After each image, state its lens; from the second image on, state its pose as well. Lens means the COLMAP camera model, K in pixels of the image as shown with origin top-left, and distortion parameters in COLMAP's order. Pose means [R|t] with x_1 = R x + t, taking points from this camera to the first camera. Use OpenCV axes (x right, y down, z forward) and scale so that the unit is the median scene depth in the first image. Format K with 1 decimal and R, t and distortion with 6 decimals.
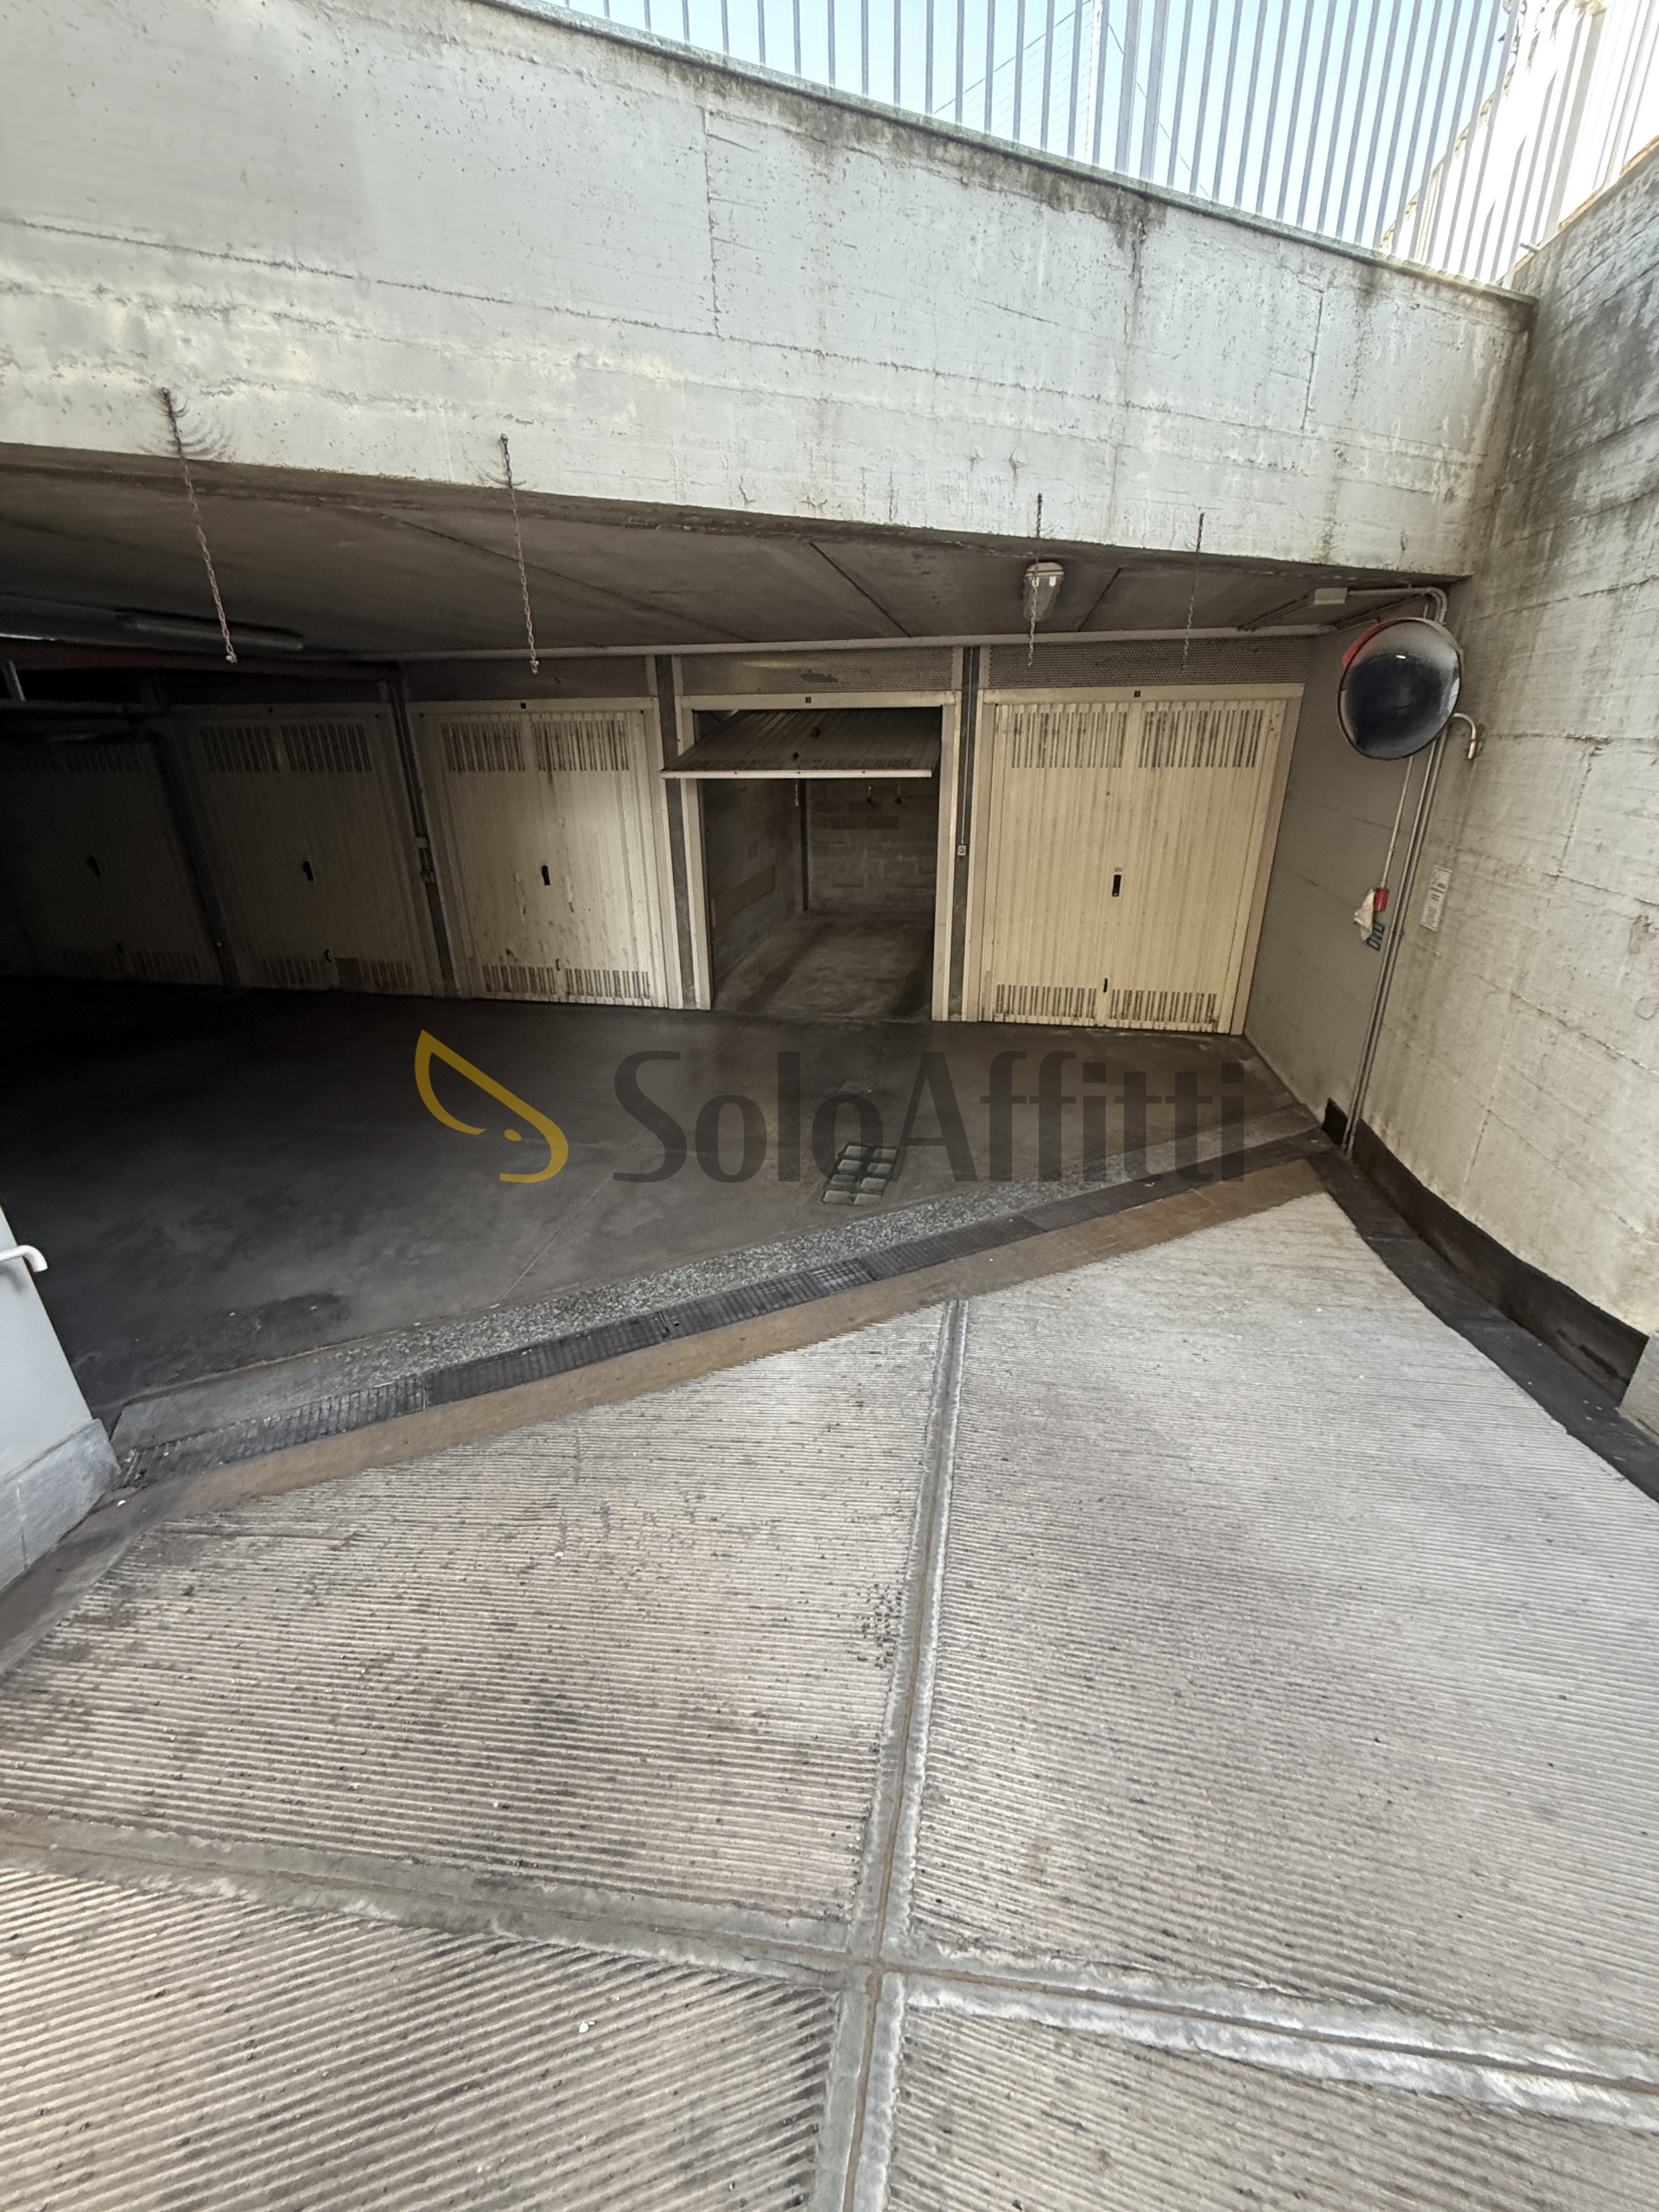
lens RADIAL K [[883.0, 0, 831.4], [0, 883.0, 1105.1], [0, 0, 1]] dist [0.000303, 0.000013]
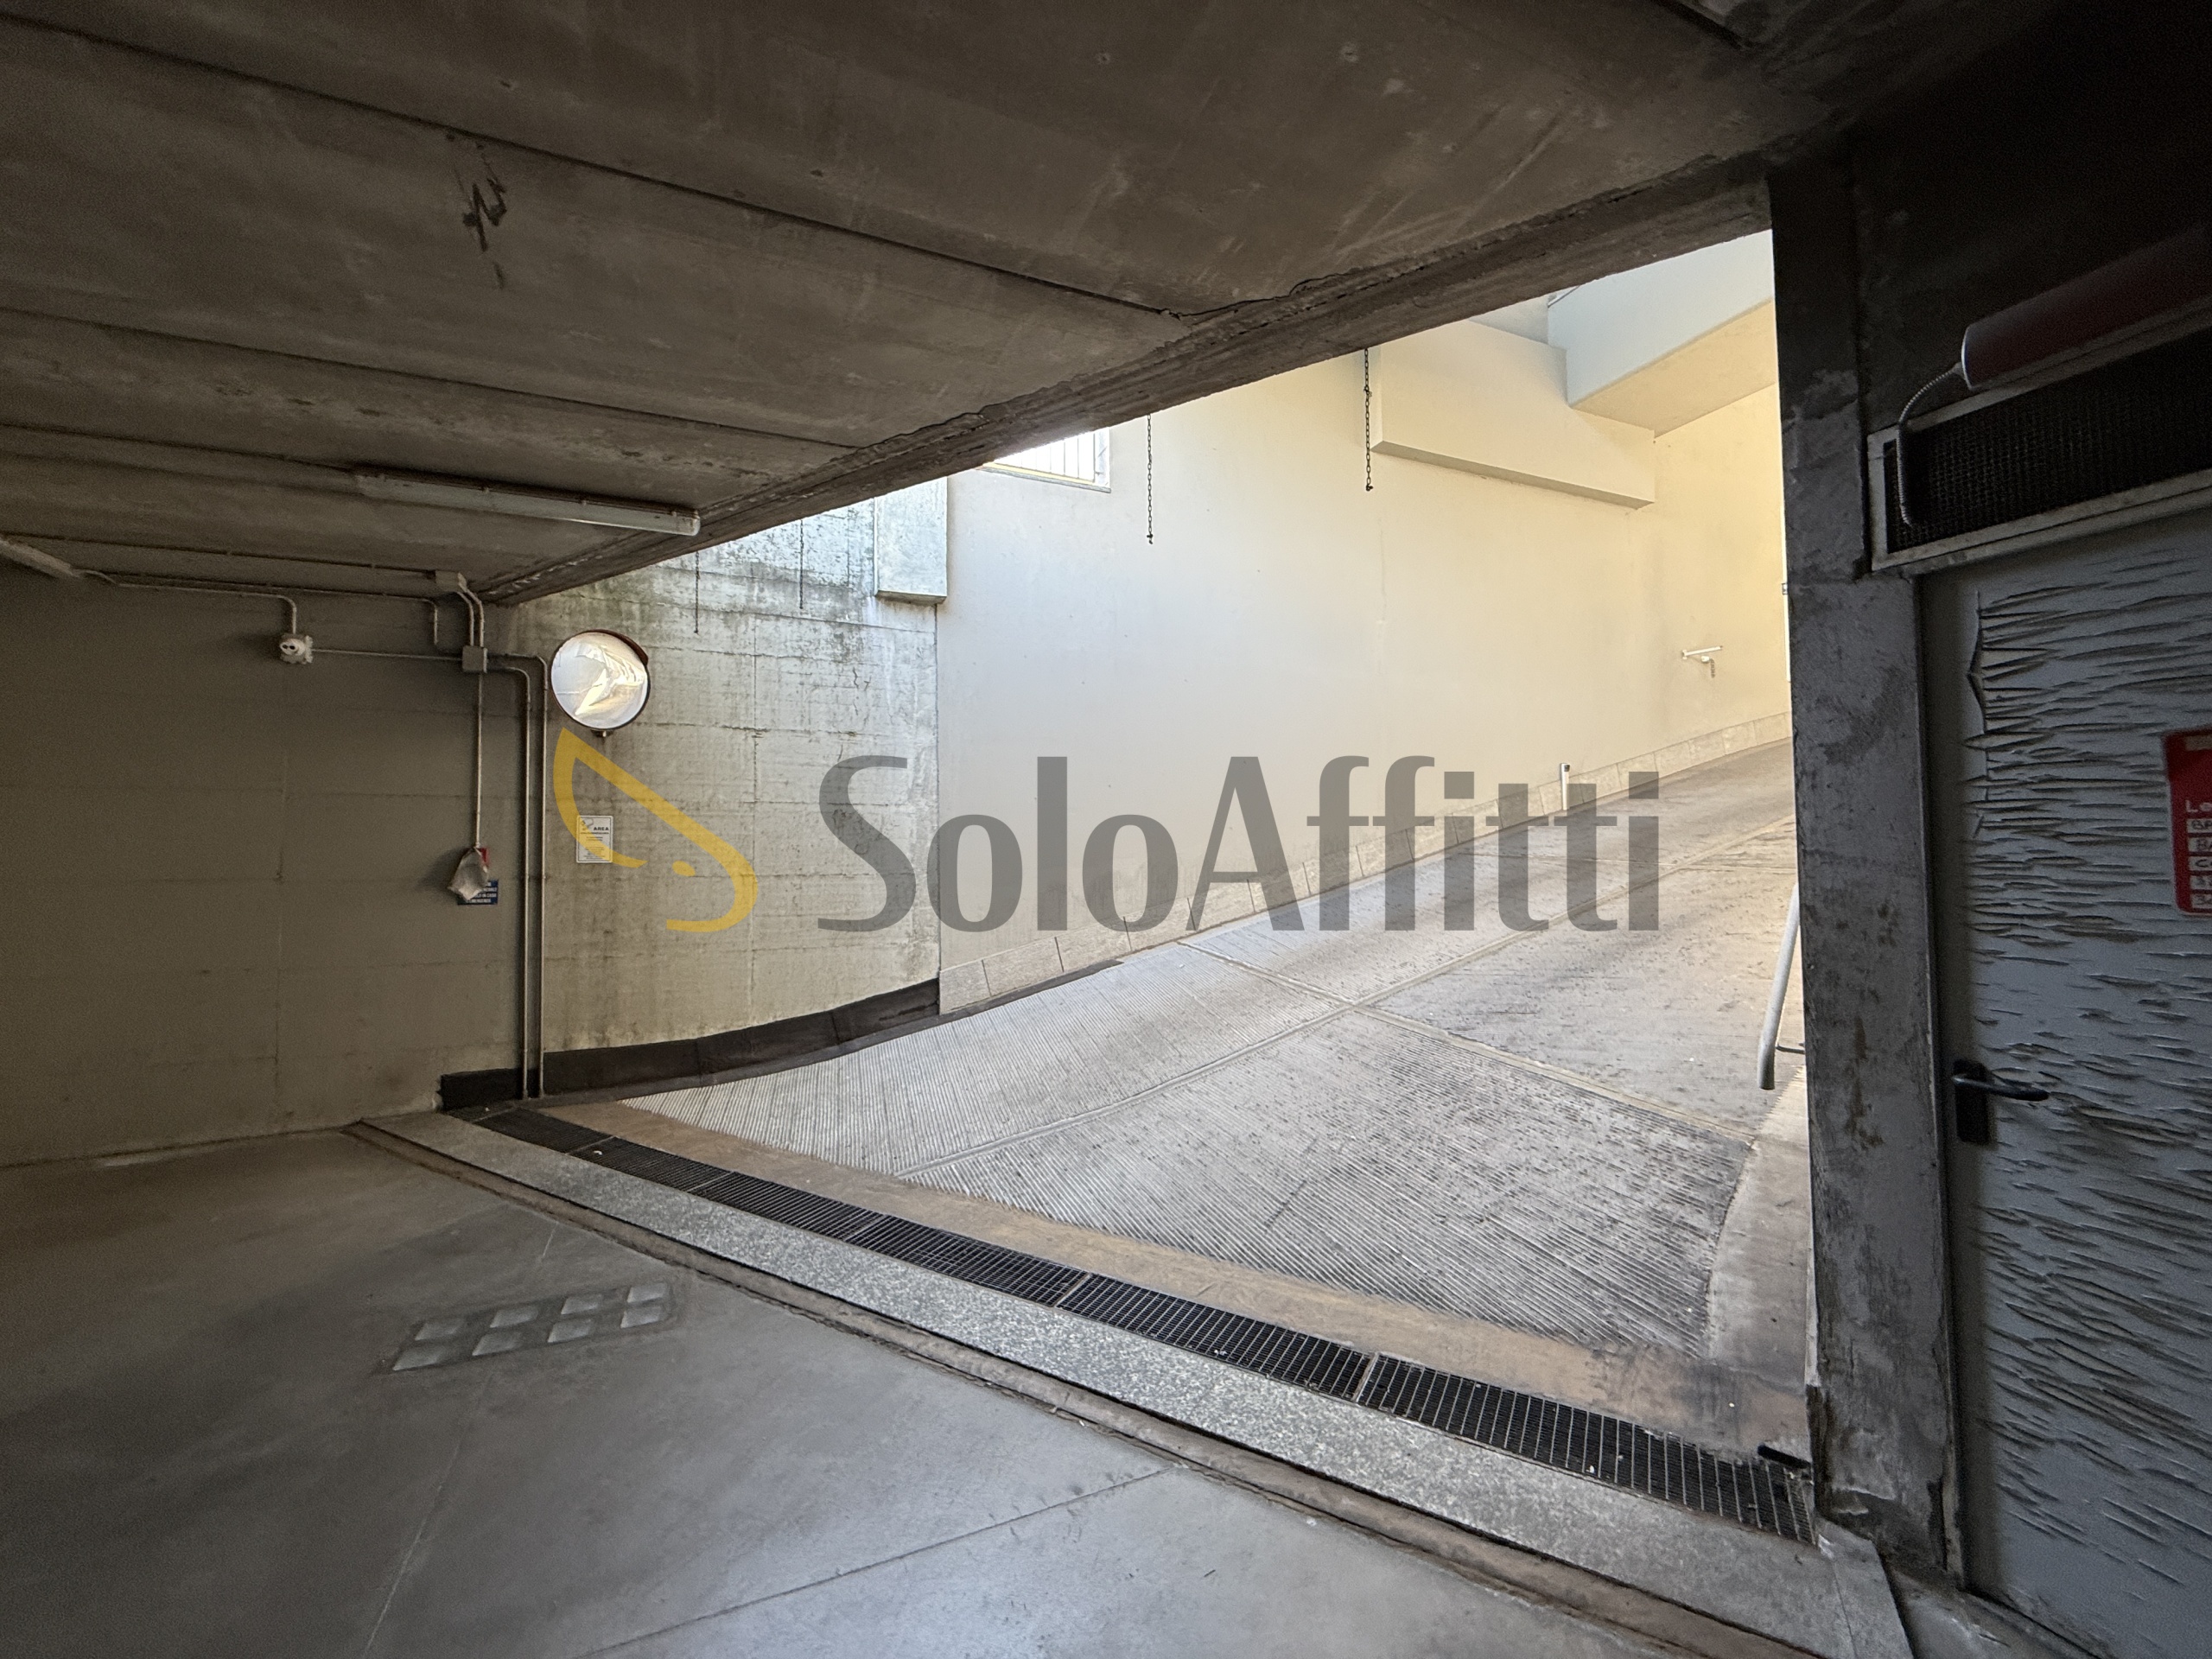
lens RADIAL K [[883.0, 0, 1109.8], [0, 883.0, 820.3], [0, 0, 1]] dist [0.000303, 0.000013]
pose [[-0.565678, 0.048861, 0.823177, -0.960989], [0.342687, 0.921894, 0.180770, -0.289642], [-0.750050, 0.384349, -0.538239, 1.374928]]
